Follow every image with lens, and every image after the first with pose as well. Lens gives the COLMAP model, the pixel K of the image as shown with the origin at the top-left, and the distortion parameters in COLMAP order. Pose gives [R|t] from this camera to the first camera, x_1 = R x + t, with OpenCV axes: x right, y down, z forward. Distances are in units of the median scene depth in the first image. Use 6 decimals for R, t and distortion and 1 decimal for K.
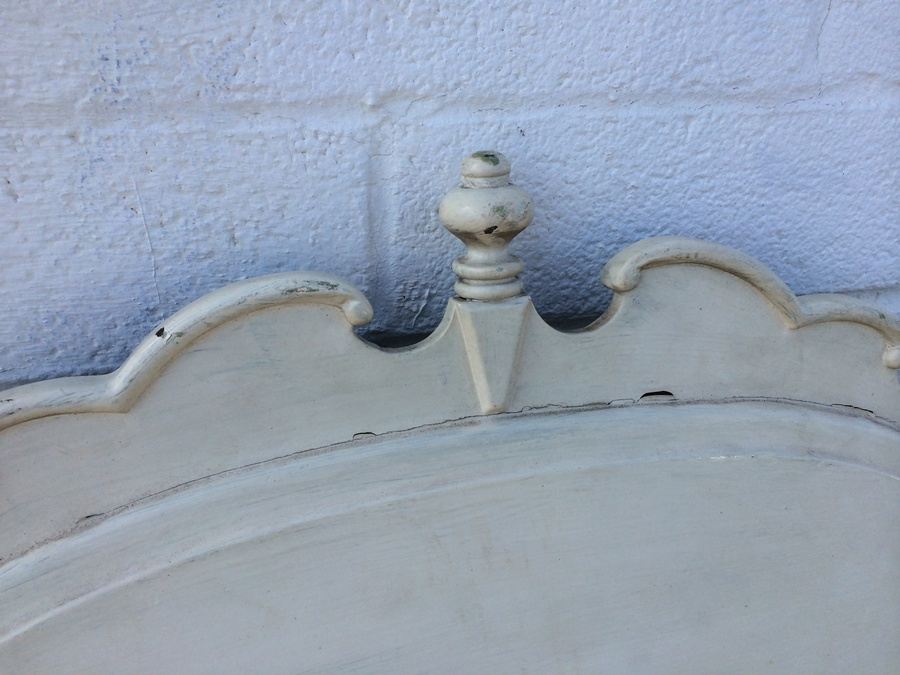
lens RADIAL K [[774.4, 0, 448.8], [0, 774.4, 332.3], [0, 0, 1]] dist [0.065638, -0.057256]
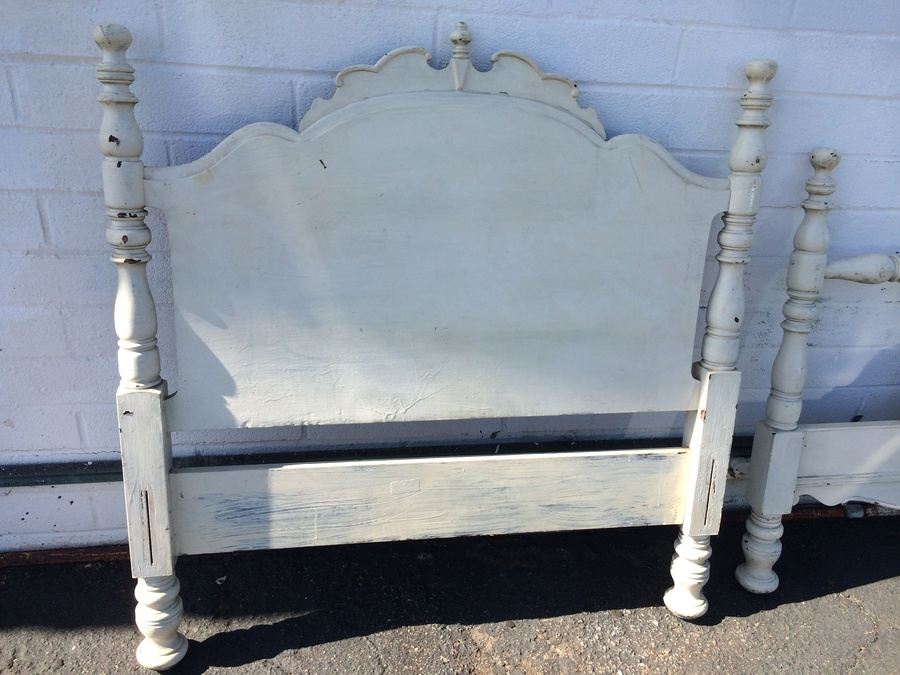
lens RADIAL K [[774.4, 0, 451.4], [0, 774.4, 335.7], [0, 0, 1]] dist [0.065638, -0.057256]
pose [[0.993165, 0.090563, -0.073625, 0.444717], [-0.089864, 0.995872, 0.012758, 1.376862], [0.074476, -0.006054, 0.997204, -3.163764]]
